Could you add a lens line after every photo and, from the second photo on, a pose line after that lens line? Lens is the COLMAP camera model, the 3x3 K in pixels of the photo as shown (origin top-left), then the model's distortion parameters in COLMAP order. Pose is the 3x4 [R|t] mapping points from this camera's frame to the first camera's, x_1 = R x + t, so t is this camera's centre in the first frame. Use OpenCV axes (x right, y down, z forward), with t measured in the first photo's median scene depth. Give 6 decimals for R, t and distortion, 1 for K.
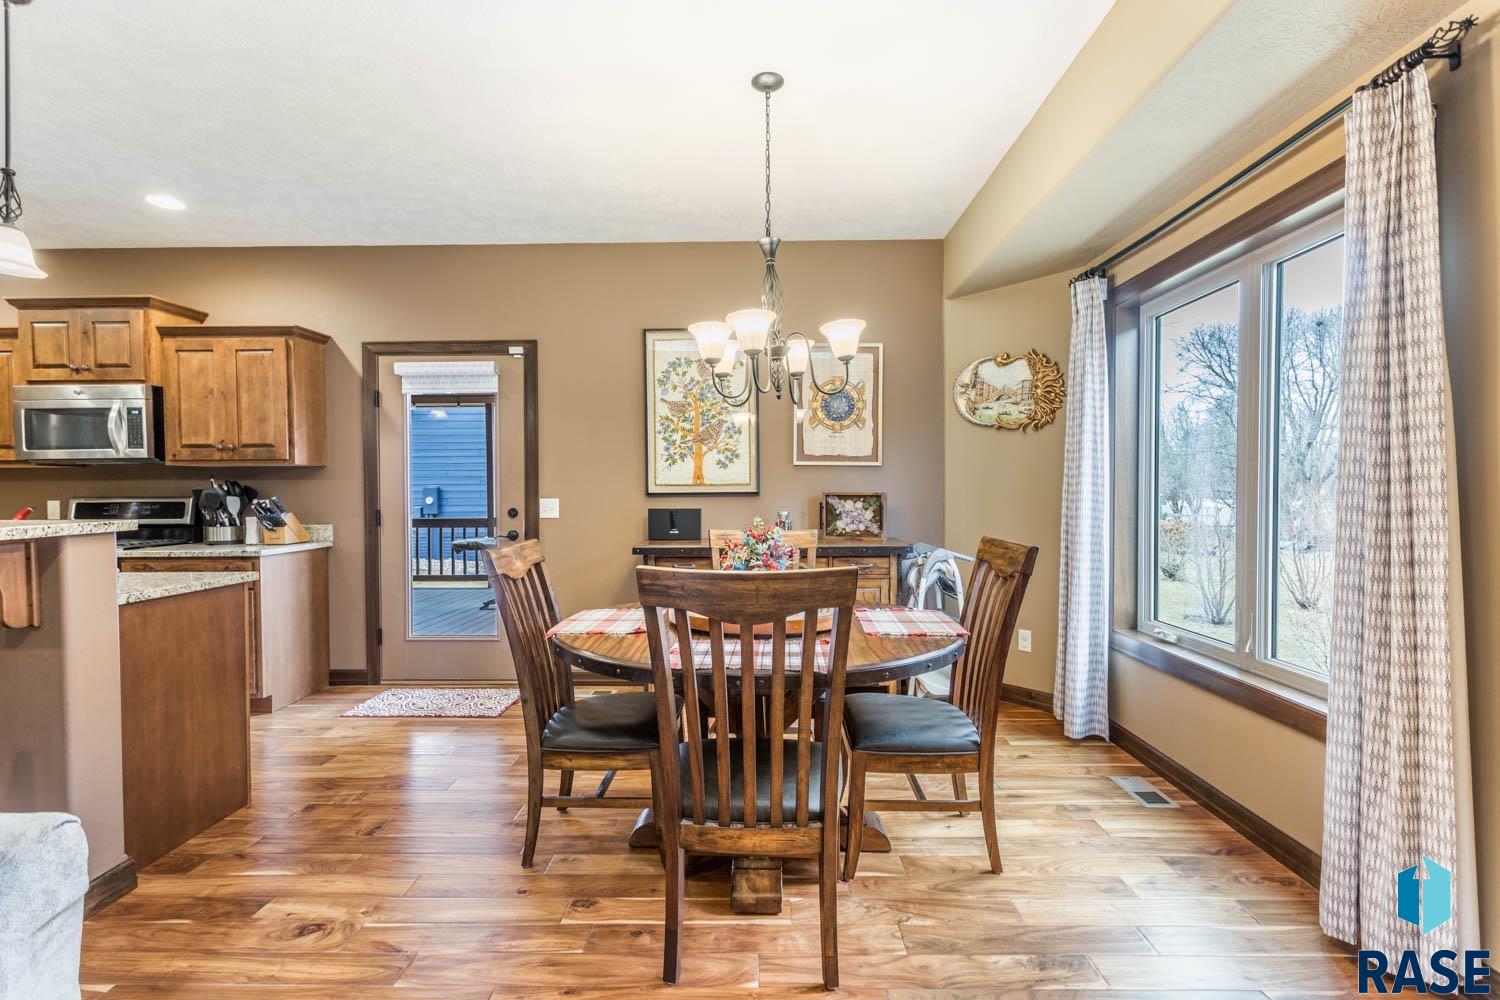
lens RADIAL K [[710.1, 0, 747.0], [0, 710.1, 502.7], [0, 0, 1]] dist [-0.002958, 0.003468]
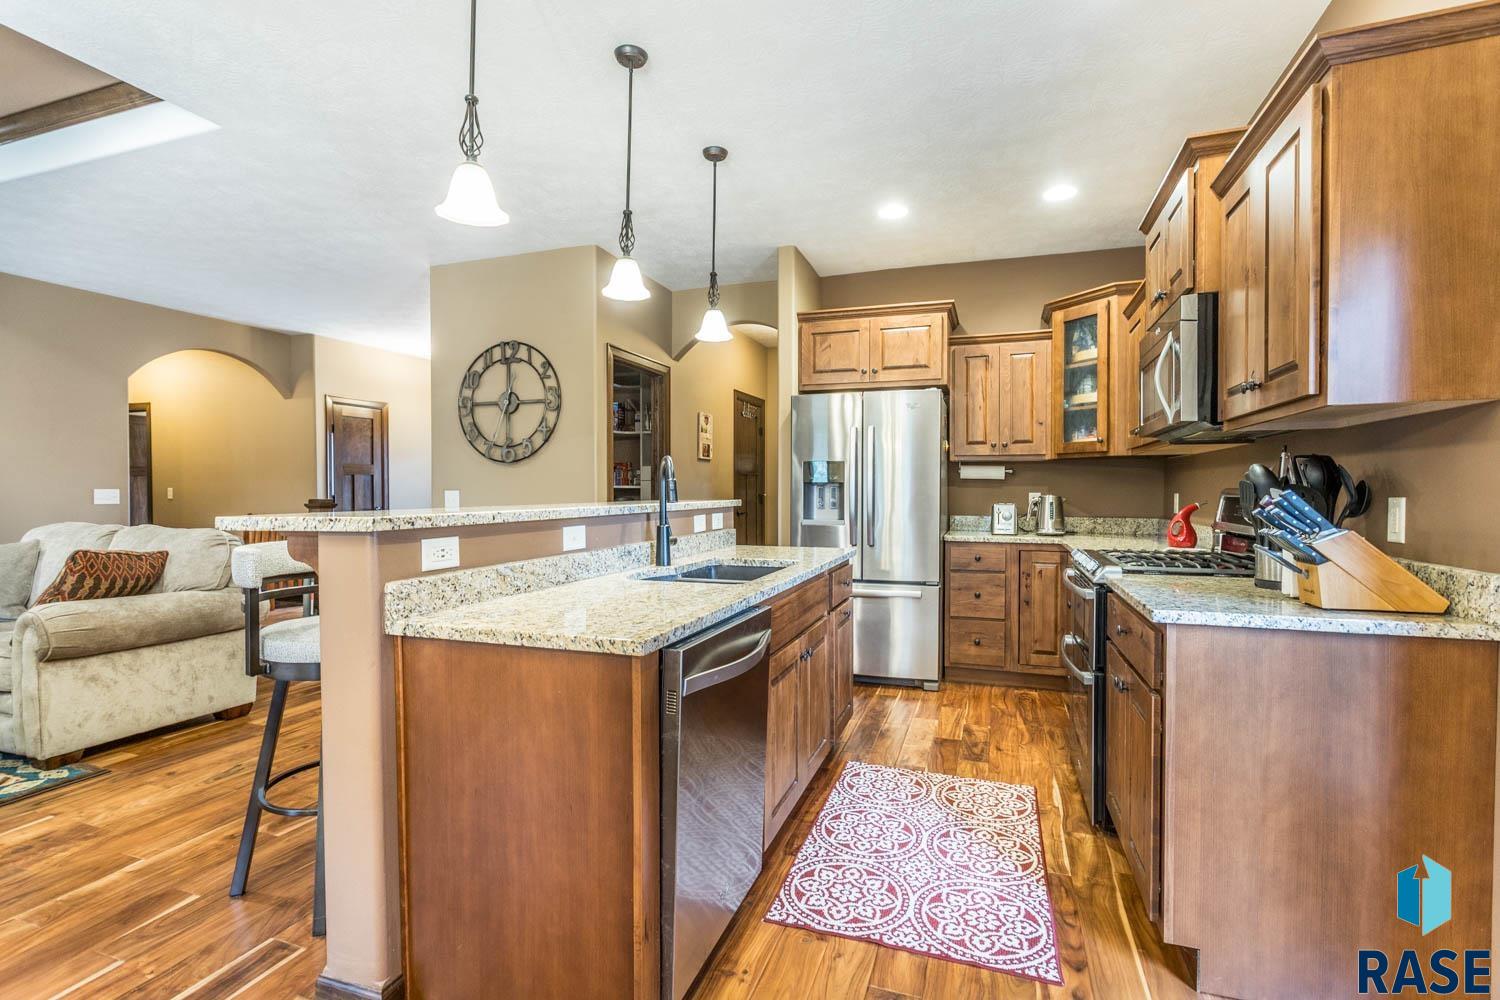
lens RADIAL K [[710.1, 0, 745.1], [0, 710.1, 505.9], [0, 0, 1]] dist [-0.002958, 0.003468]
pose [[-0.316509, 0.023309, -0.948303, -0.167779], [-0.014675, 0.999458, 0.029464, -0.006313], [0.948476, 0.023242, -0.315995, 0.807924]]
